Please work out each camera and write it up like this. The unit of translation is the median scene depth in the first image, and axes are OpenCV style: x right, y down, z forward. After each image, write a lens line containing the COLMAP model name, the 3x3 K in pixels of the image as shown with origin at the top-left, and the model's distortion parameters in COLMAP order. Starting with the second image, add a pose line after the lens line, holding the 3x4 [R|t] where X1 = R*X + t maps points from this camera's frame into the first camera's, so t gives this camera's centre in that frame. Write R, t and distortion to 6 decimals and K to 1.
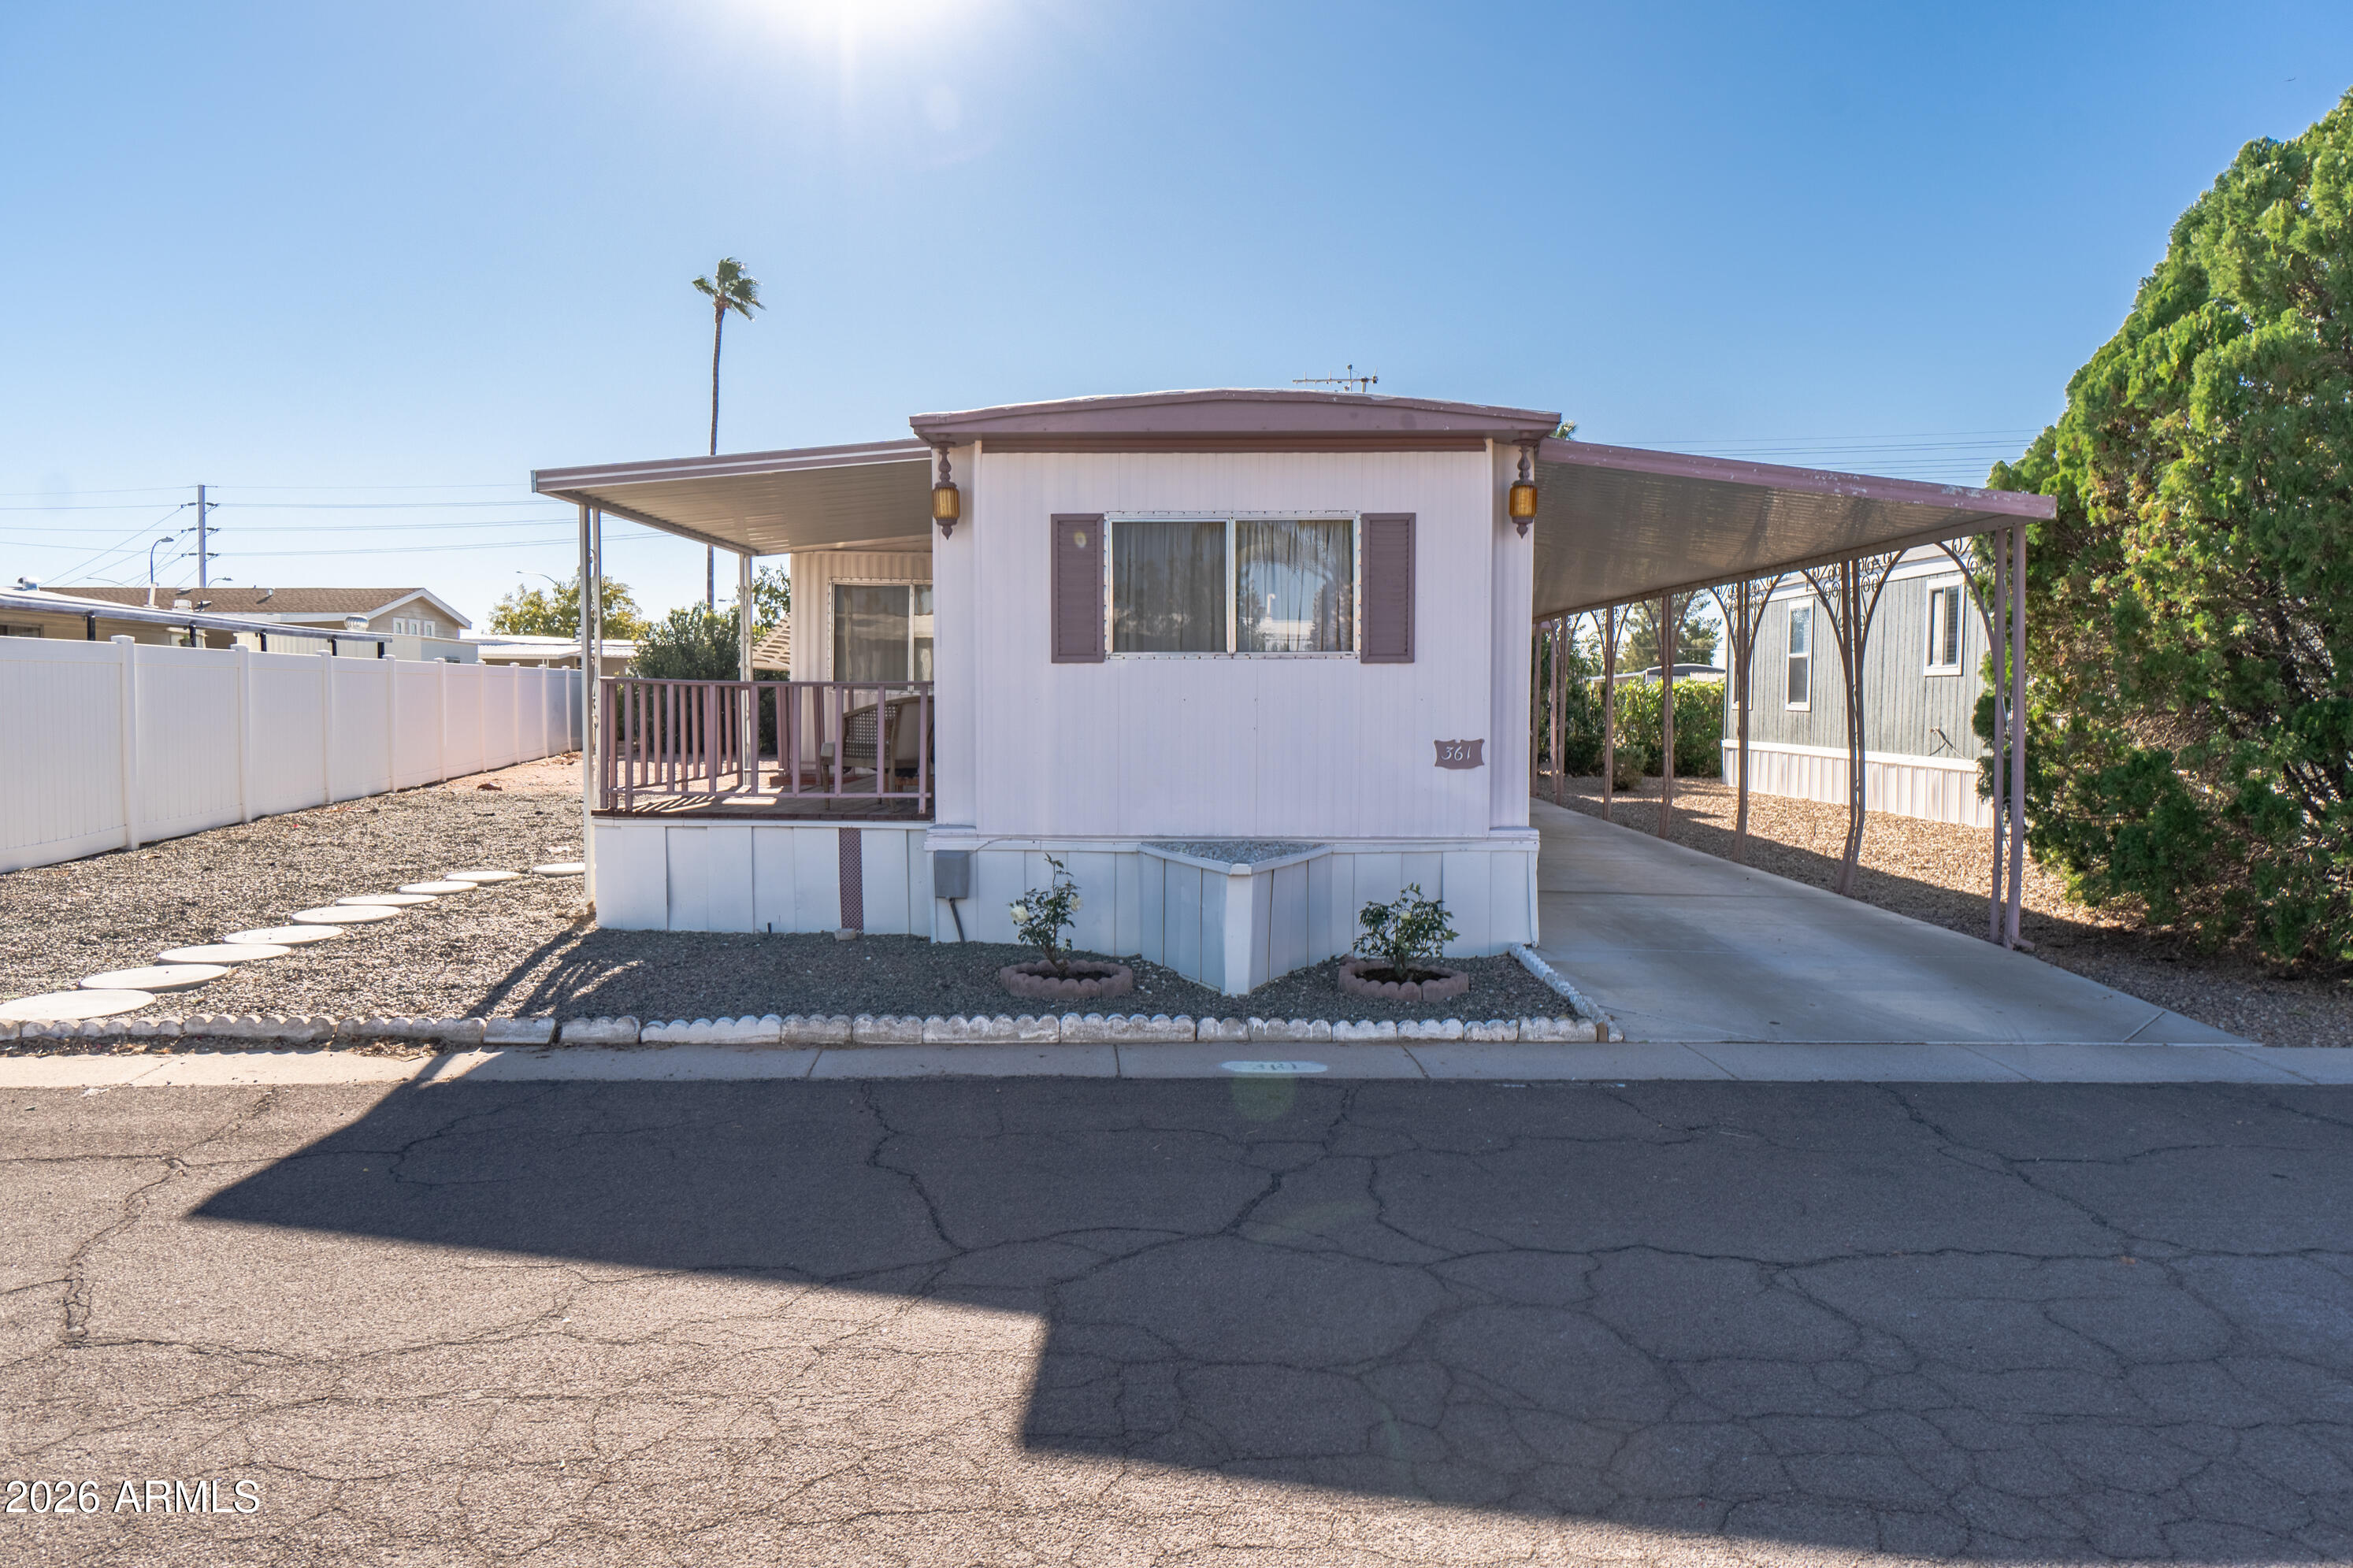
lens RADIAL K [[1425.9, 0, 1176.6], [0, 1425.9, 786.5], [0, 0, 1]] dist [-0.008870, 0.001493]
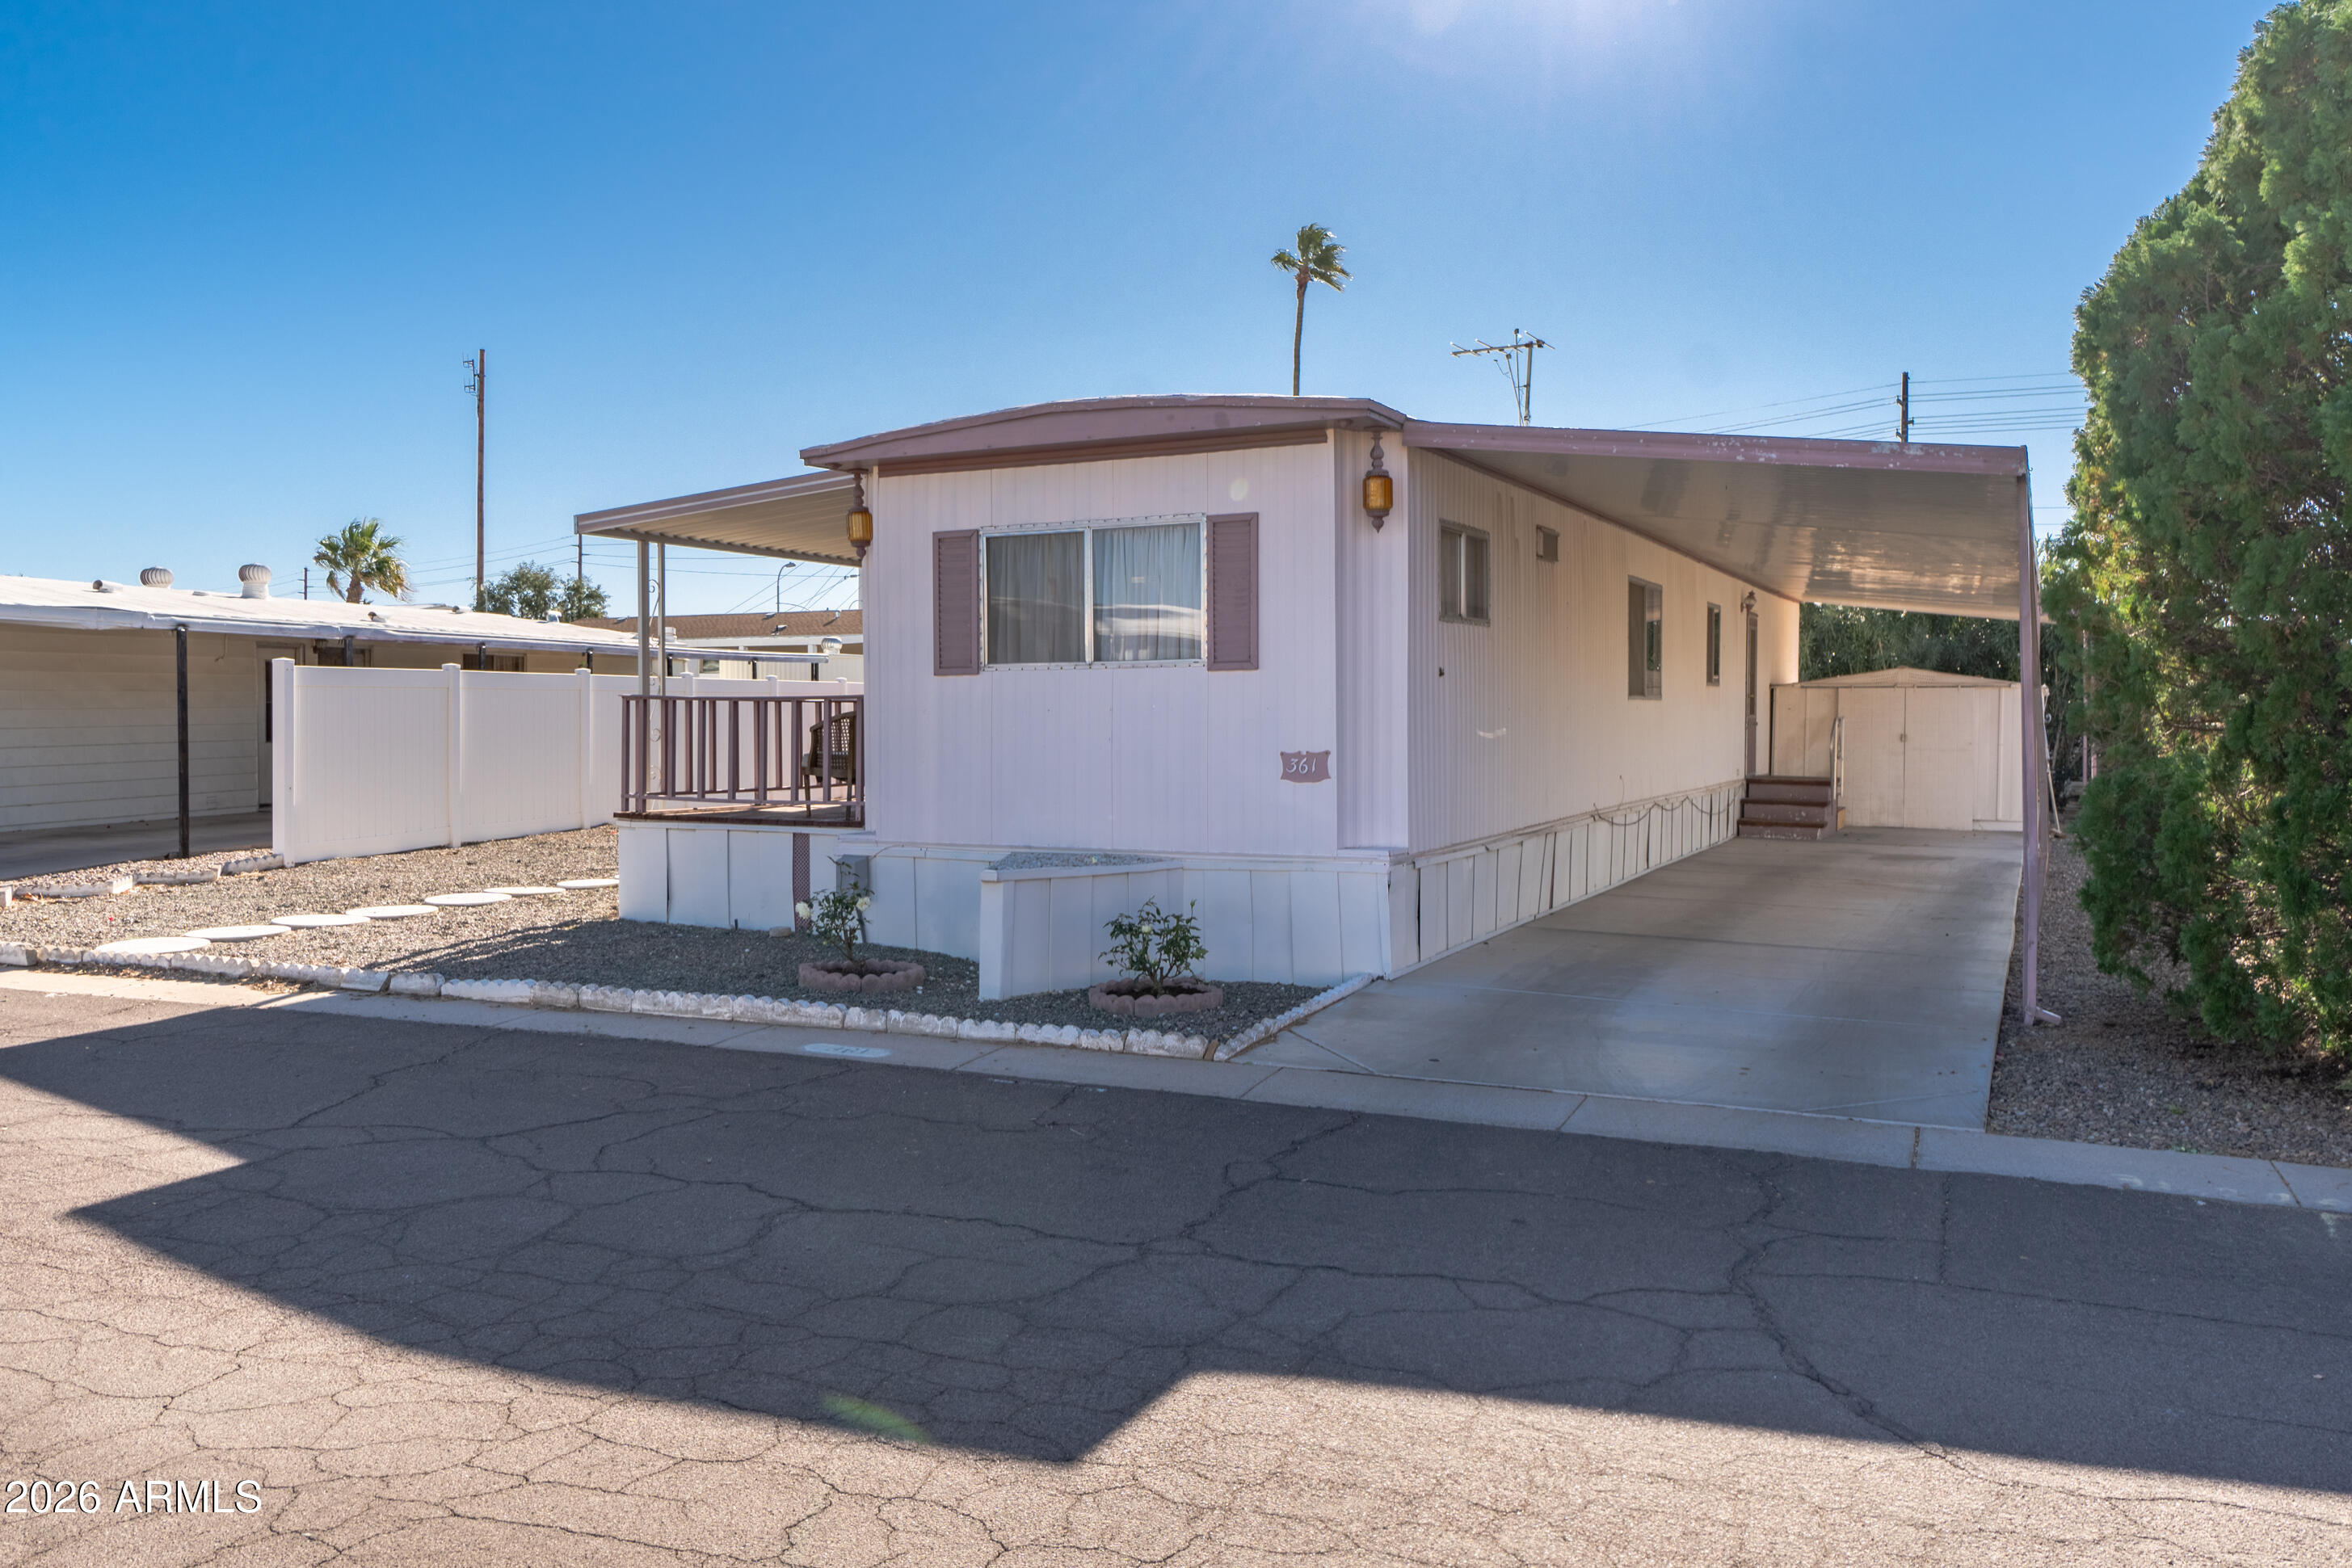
lens RADIAL K [[1712.3, 0, 1174.9], [0, 1712.3, 773.3], [0, 0, 1]] dist [-0.000935, 0.000634]
pose [[0.911923, 0.007603, -0.410290, 0.591886], [-0.019161, 0.999527, -0.024064, 0.010570], [0.409913, 0.029806, 0.911637, -0.057348]]
